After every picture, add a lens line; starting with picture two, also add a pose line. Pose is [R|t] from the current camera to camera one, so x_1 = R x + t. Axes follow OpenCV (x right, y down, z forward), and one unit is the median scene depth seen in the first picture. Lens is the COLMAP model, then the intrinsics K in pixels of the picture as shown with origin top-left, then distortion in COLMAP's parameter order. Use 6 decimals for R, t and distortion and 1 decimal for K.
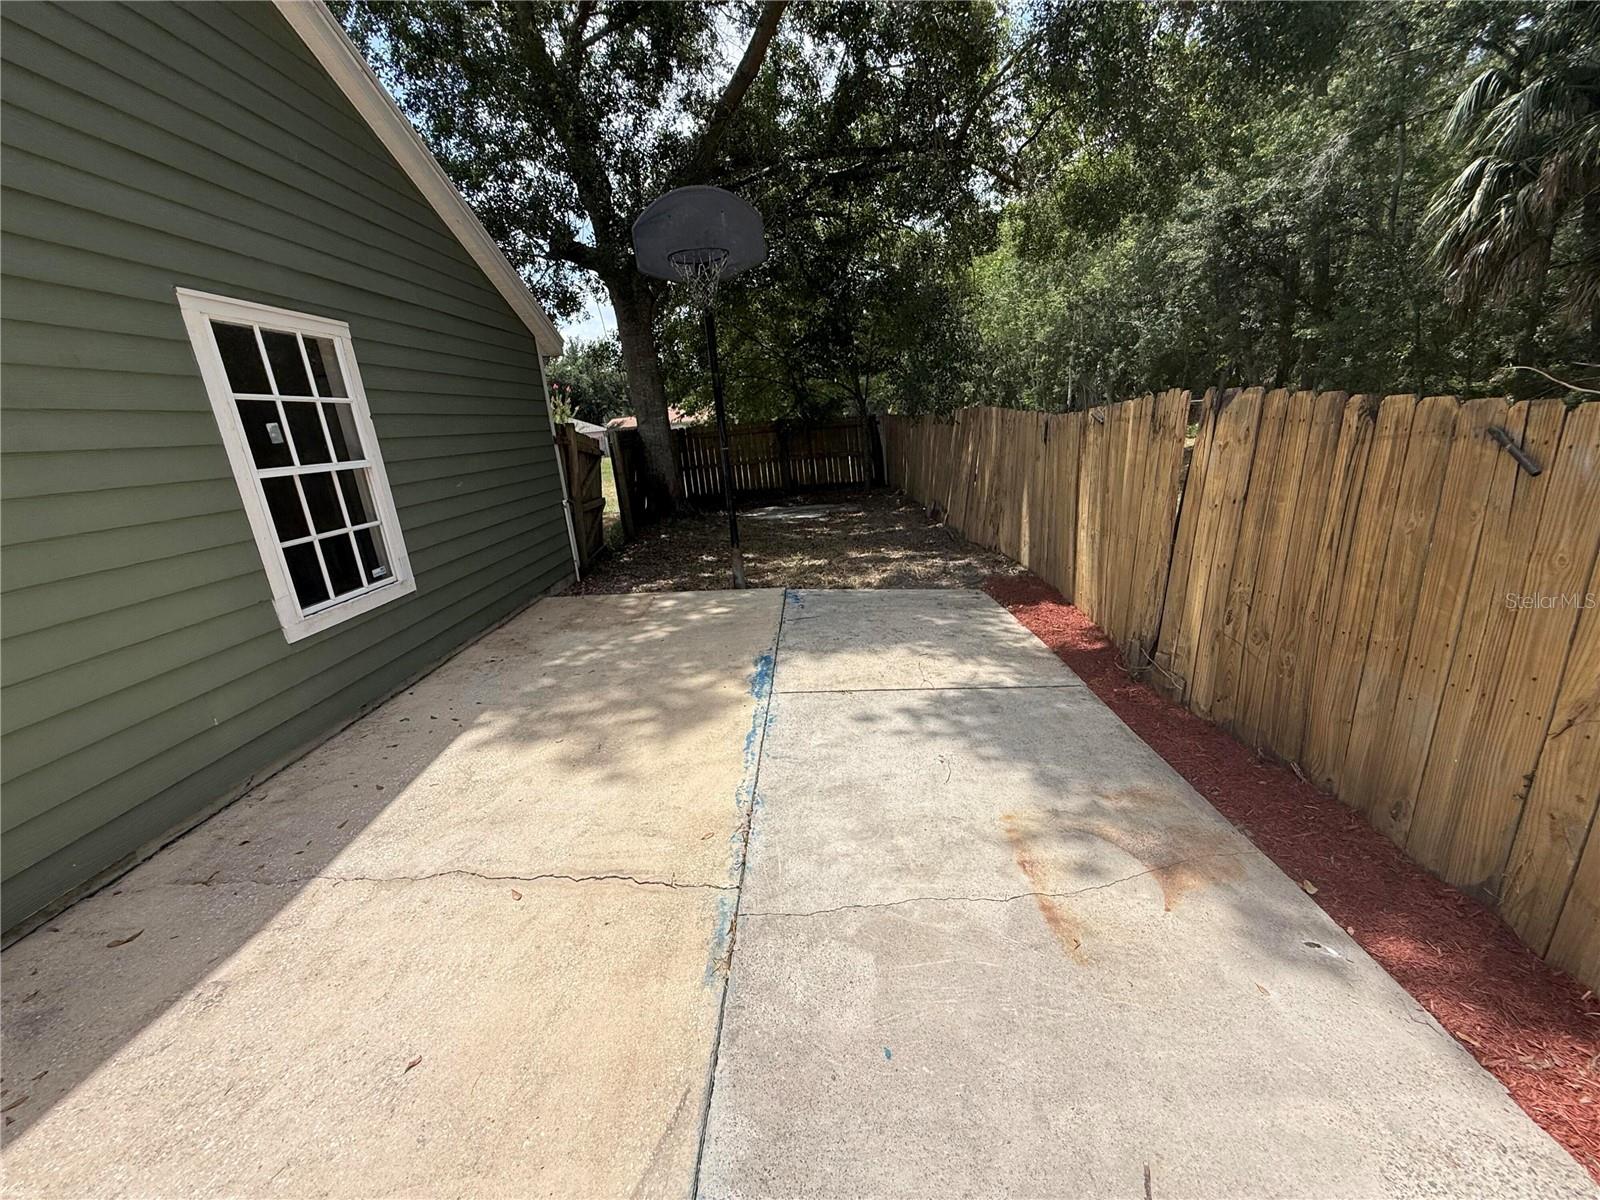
lens RADIAL K [[637.0, 0, 798.9], [0, 637.0, 603.7], [0, 0, 1]] dist [-0.001163, -0.000174]
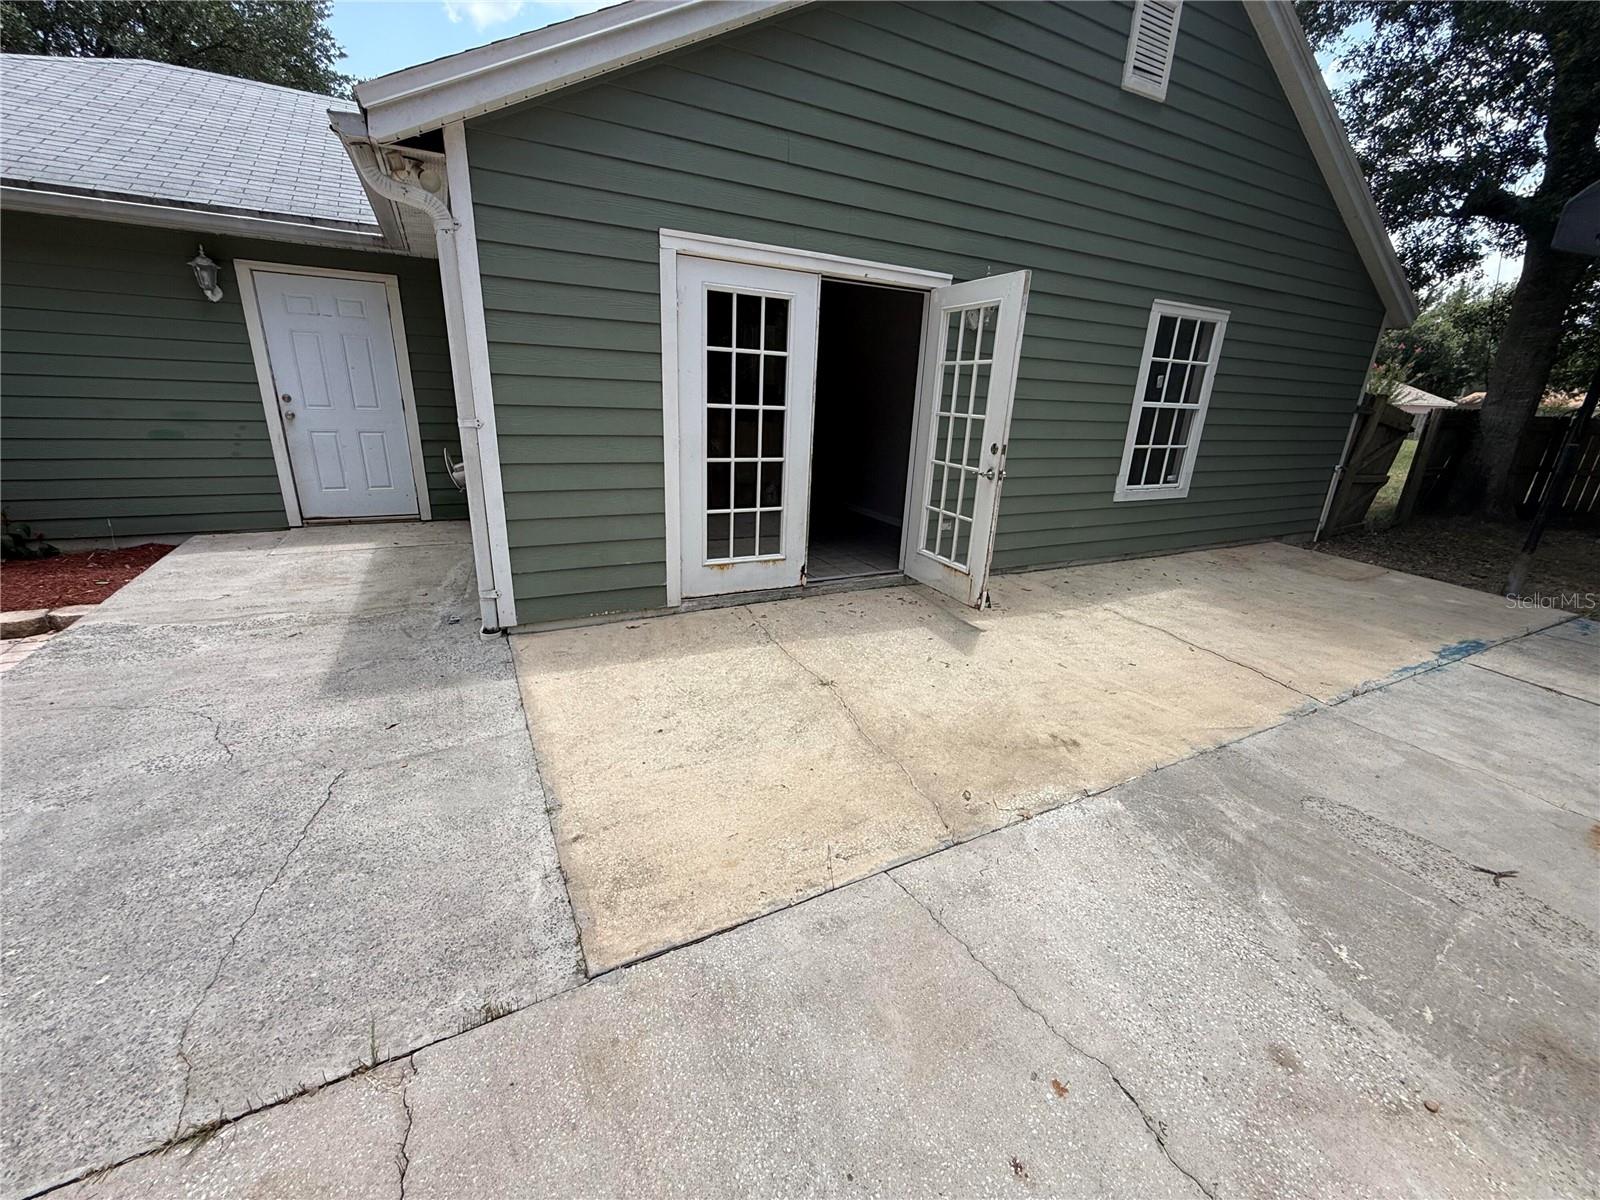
lens RADIAL K [[637.0, 0, 797.9], [0, 637.0, 599.6], [0, 0, 1]] dist [-0.001163, -0.000174]
pose [[0.477285, 0.376002, -0.794243, 0.259107], [-0.321844, 0.915828, 0.240157, 0.154779], [0.817689, 0.140999, 0.558125, -0.602482]]
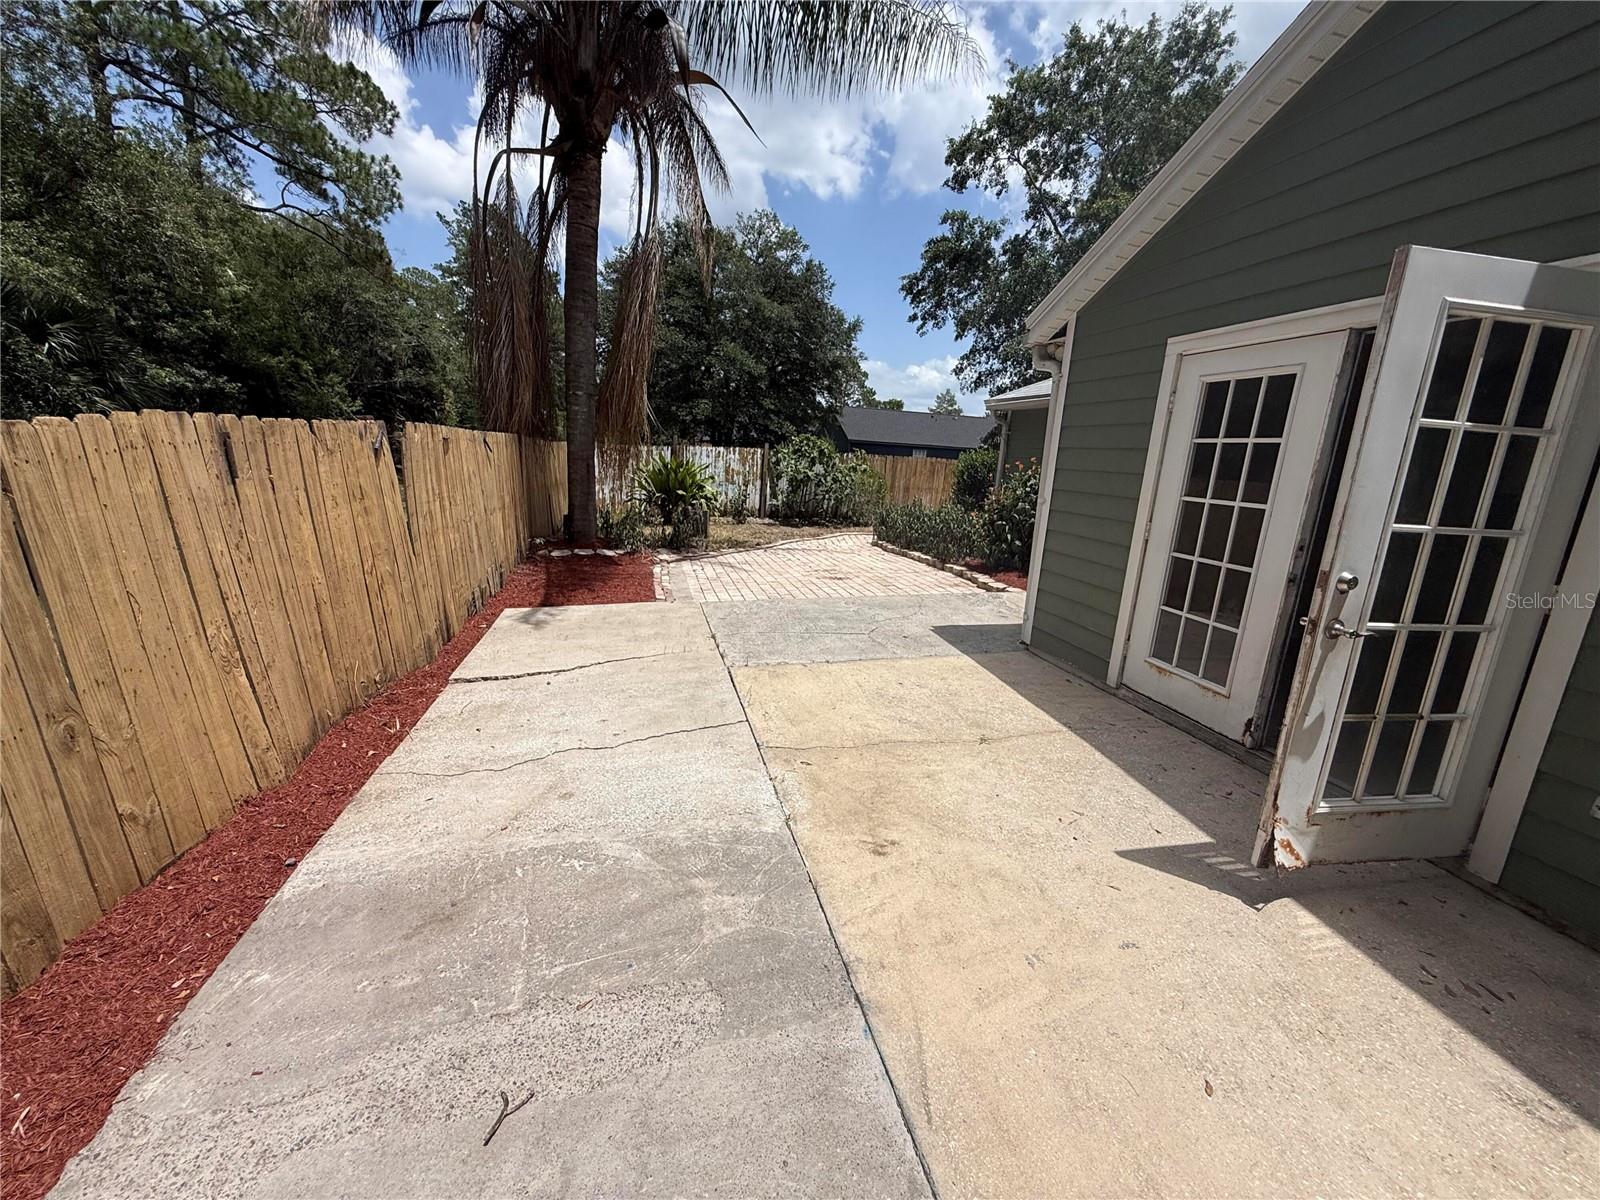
lens RADIAL K [[637.0, 0, 793.2], [0, 637.0, 604.5], [0, 0, 1]] dist [-0.001163, -0.000174]
pose [[-0.968055, 0.087429, -0.235003, 0.074532], [-0.043800, 0.863867, 0.501812, -0.180257], [0.246884, 0.496075, -0.832441, 0.618939]]
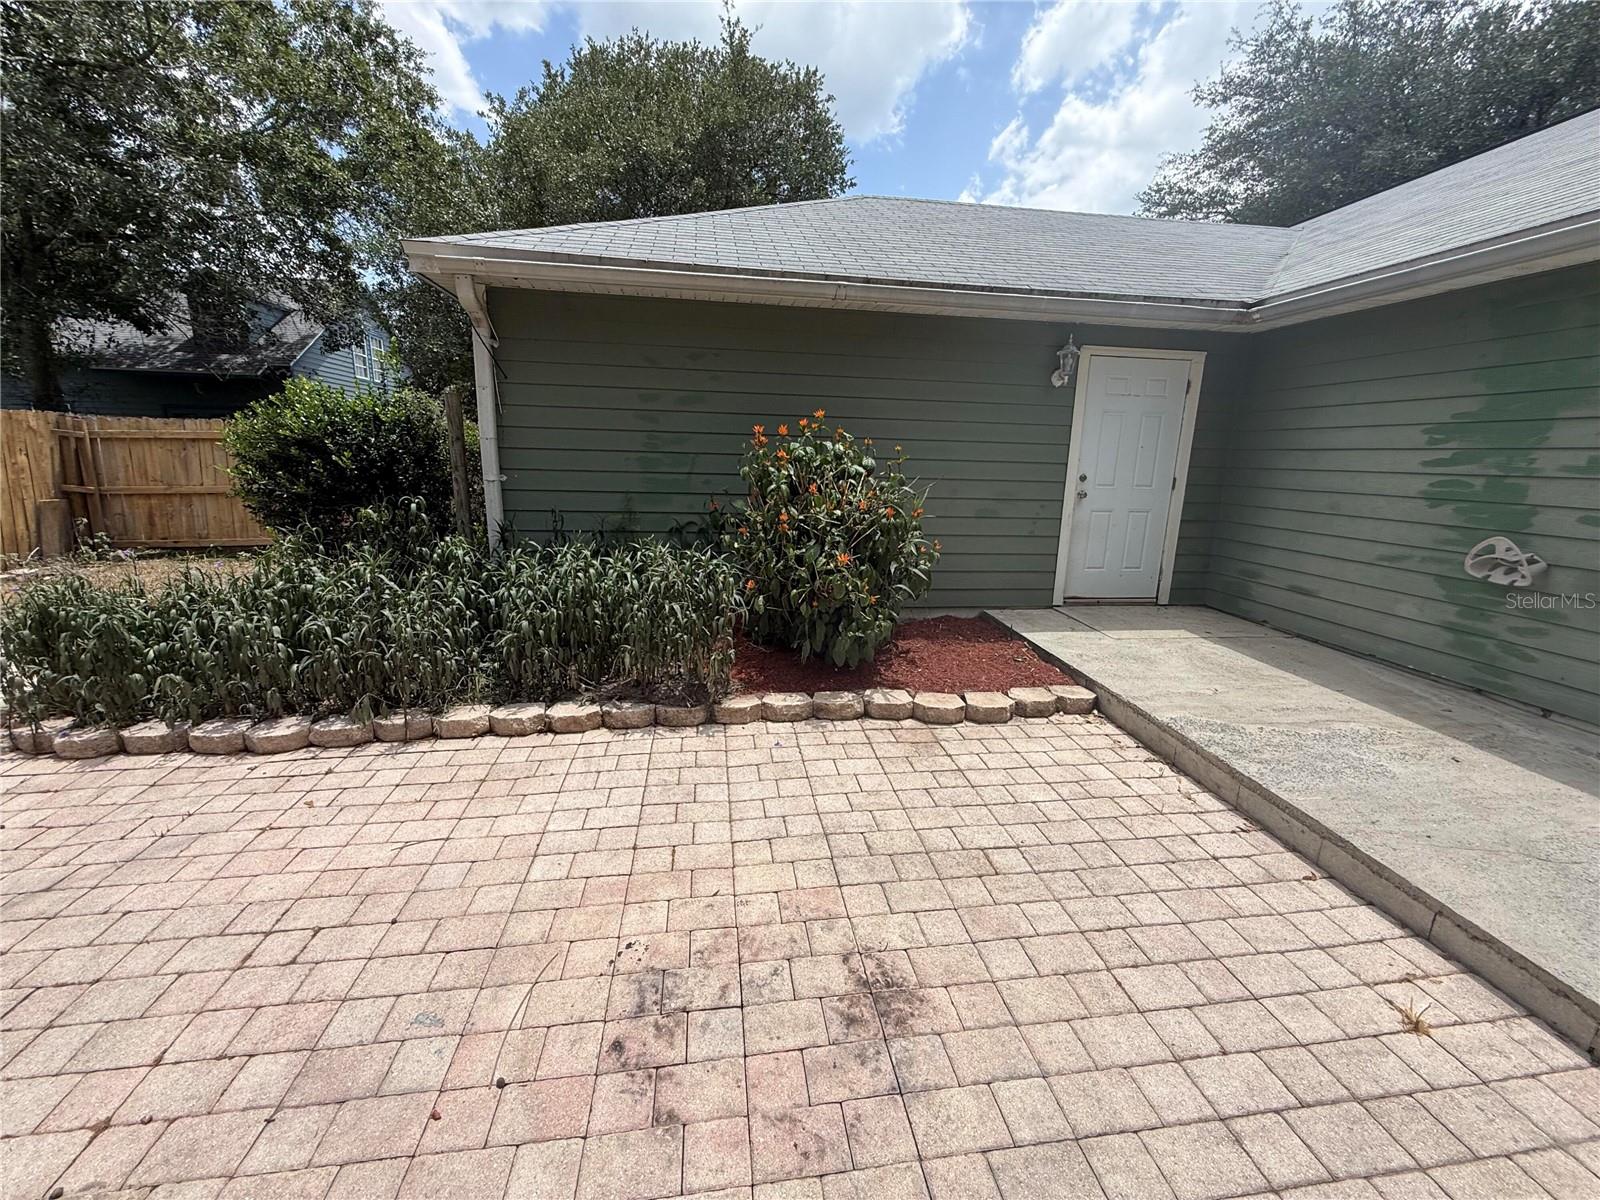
lens RADIAL K [[637.0, 0, 800.9], [0, 637.0, 597.4], [0, 0, 1]] dist [-0.001163, -0.000174]
pose [[0.155300, 0.302802, -0.940315, -0.316036], [-0.308907, 0.919015, 0.244924, 0.571032], [0.938328, 0.252433, 0.236260, -1.736762]]
